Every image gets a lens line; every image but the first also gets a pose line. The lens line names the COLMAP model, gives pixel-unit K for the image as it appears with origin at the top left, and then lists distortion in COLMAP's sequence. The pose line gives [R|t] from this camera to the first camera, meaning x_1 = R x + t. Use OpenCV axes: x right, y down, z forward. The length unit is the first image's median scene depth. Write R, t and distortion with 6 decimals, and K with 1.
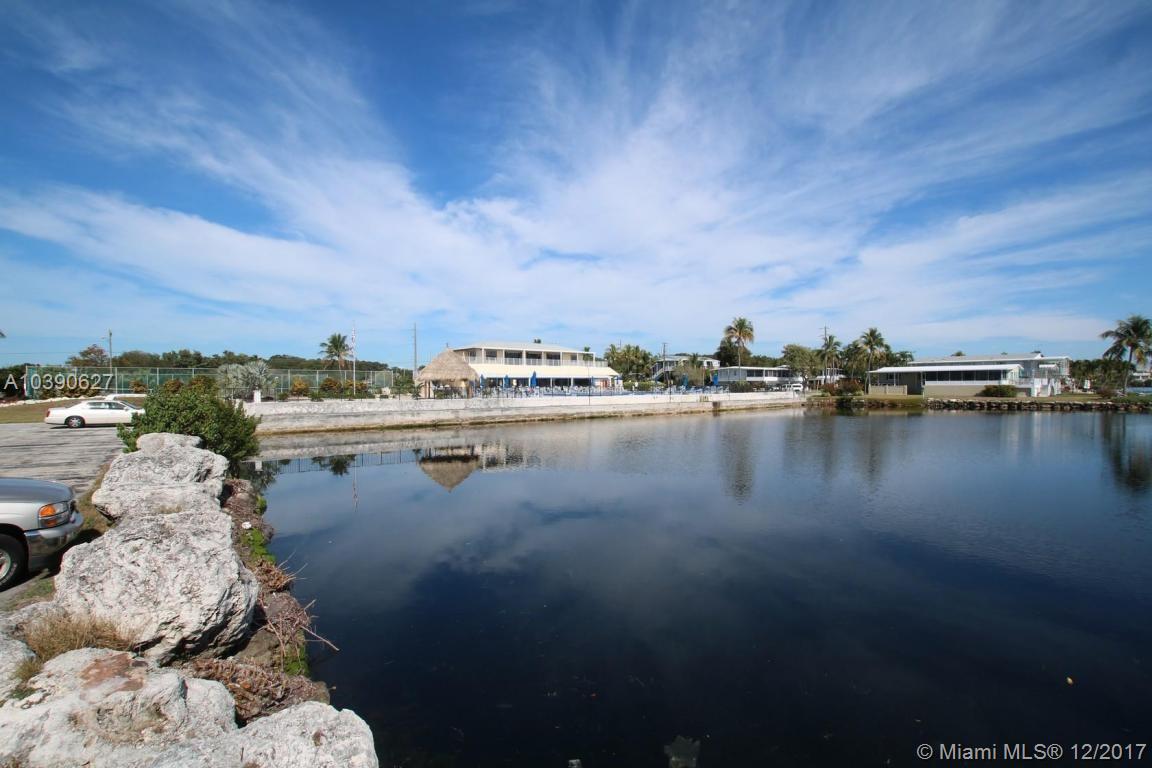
lens RADIAL K [[533.3, 0, 573.4], [0, 533.3, 387.8], [0, 0, 1]] dist [-0.036316, 0.004646]
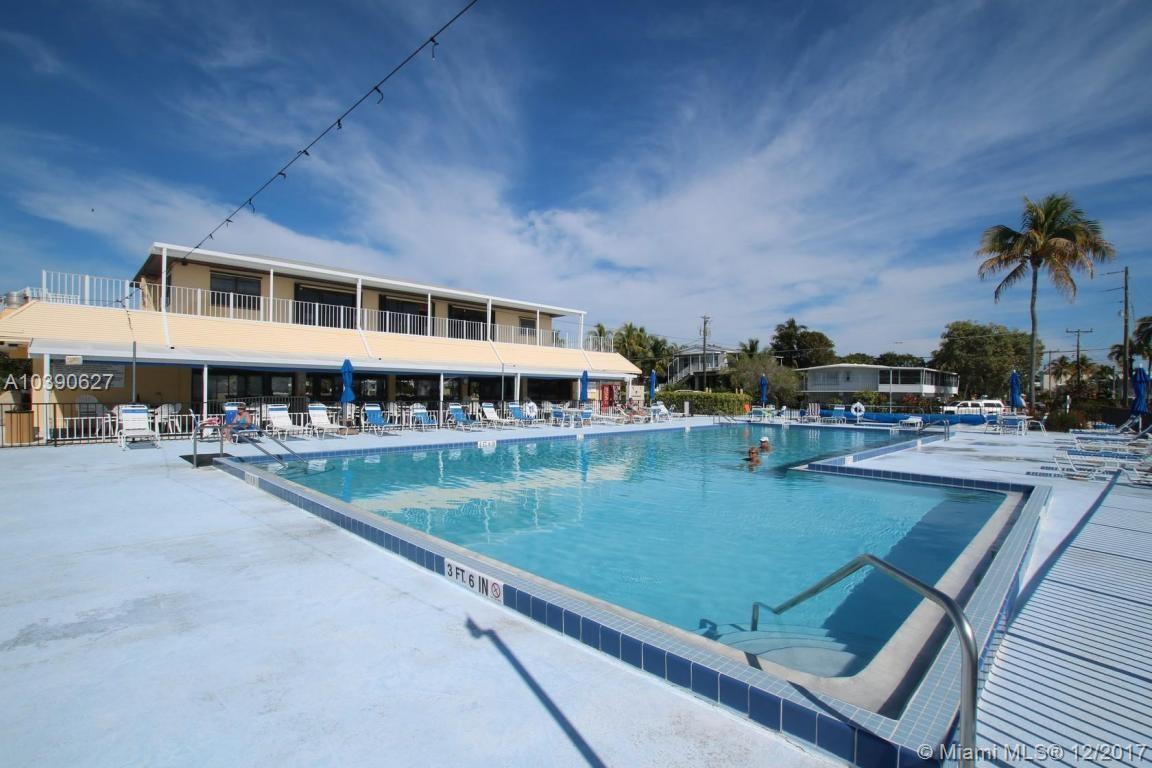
lens RADIAL K [[533.3, 0, 570.7], [0, 533.3, 392.8], [0, 0, 1]] dist [-0.036316, 0.004646]
pose [[0.997239, 0.018581, 0.071896, -0.263440], [-0.018171, 0.999815, -0.006355, 0.001466], [-0.072000, 0.005031, 0.997392, -0.025151]]
